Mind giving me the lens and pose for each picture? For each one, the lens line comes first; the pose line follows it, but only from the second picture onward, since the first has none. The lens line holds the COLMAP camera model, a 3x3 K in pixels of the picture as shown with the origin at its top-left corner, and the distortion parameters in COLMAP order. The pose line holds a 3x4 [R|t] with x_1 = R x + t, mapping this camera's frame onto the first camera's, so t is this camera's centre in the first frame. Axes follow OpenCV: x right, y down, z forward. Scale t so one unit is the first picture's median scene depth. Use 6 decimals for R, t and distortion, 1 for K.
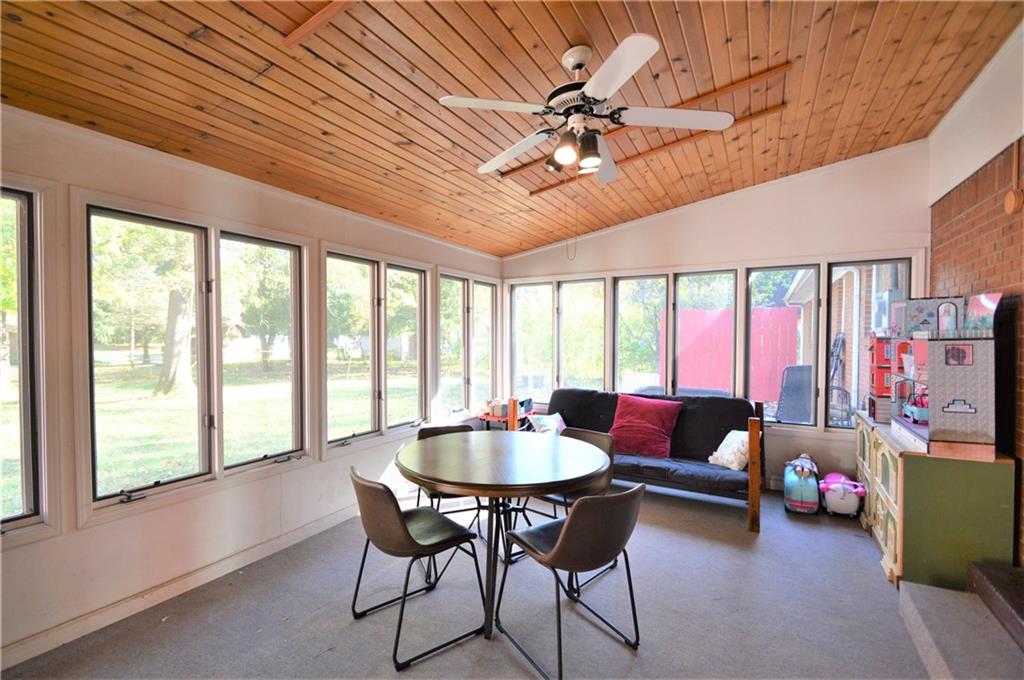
lens RADIAL K [[459.4, 0, 493.5], [0, 459.4, 341.4], [0, 0, 1]] dist [0.003628, -0.011775]
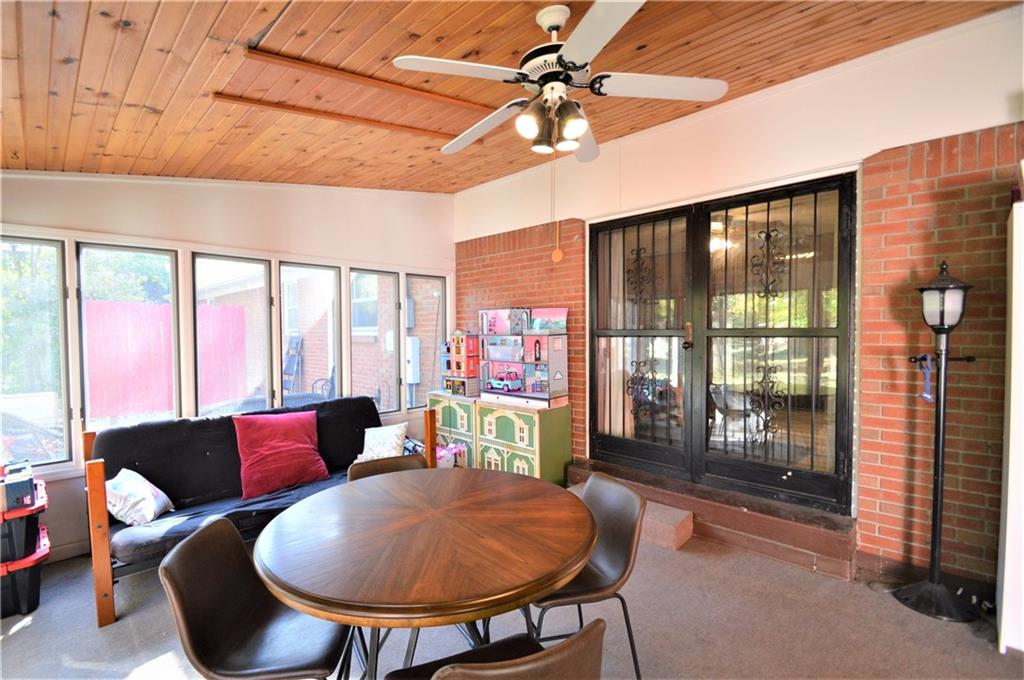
lens RADIAL K [[459.4, 0, 493.5], [0, 459.4, 341.4], [0, 0, 1]] dist [0.003628, -0.011775]
pose [[0.245654, -0.019847, 0.969154, -0.409340], [0.021044, 0.999664, 0.015138, -0.006056], [-0.969129, 0.016676, 0.245989, 0.518431]]
